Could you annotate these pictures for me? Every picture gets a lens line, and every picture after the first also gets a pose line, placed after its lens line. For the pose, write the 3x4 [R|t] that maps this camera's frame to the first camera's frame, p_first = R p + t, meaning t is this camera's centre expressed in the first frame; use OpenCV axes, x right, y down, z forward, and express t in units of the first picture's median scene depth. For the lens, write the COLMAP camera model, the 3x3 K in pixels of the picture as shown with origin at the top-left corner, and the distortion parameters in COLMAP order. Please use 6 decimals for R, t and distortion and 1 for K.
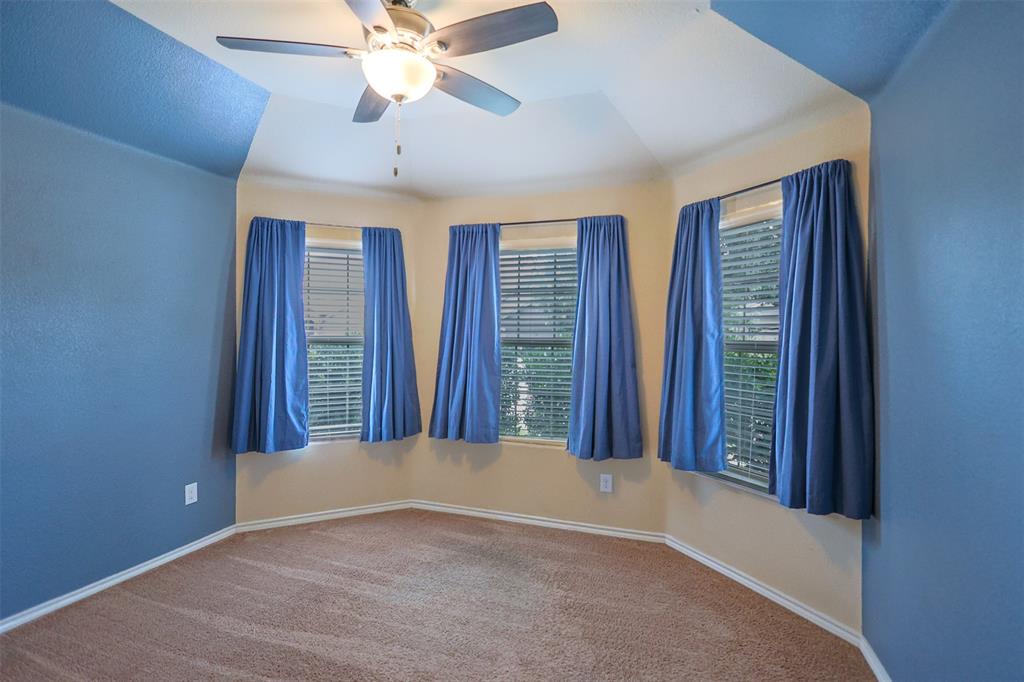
lens RADIAL K [[504.2, 0, 512.0], [0, 504.2, 341.0], [0, 0, 1]] dist [-0.004132, 0.001577]
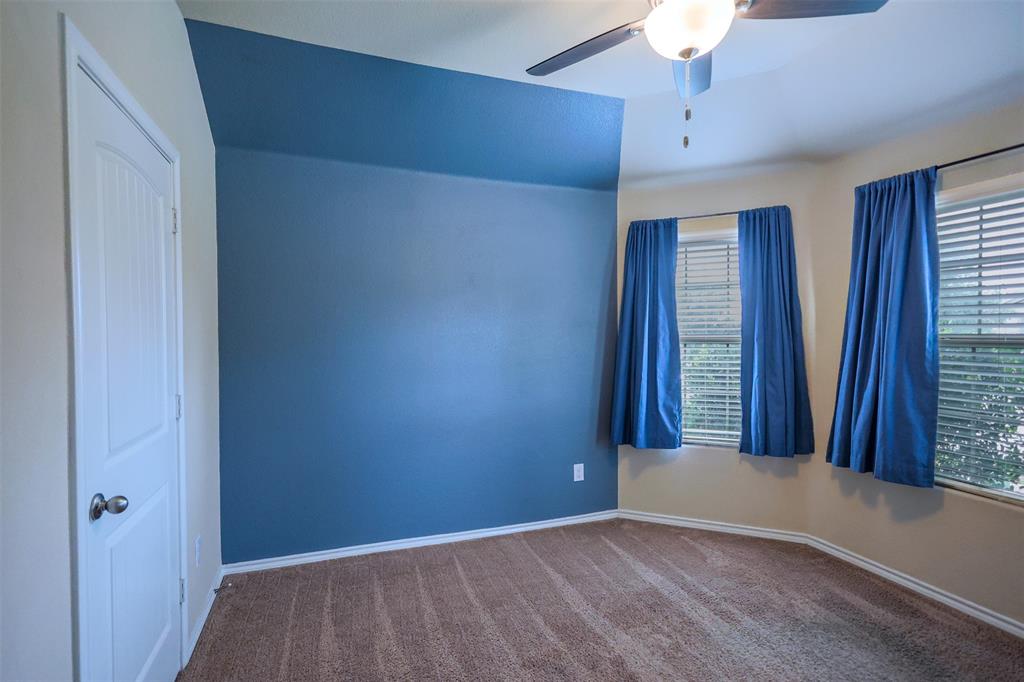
lens RADIAL K [[504.2, 0, 512.0], [0, 504.2, 341.0], [0, 0, 1]] dist [-0.004132, 0.001577]
pose [[0.641125, -0.000303, -0.767436, 0.132734], [0.002172, 0.999997, 0.001420, 0.000152], [0.767433, -0.002577, 0.641123, 0.126907]]
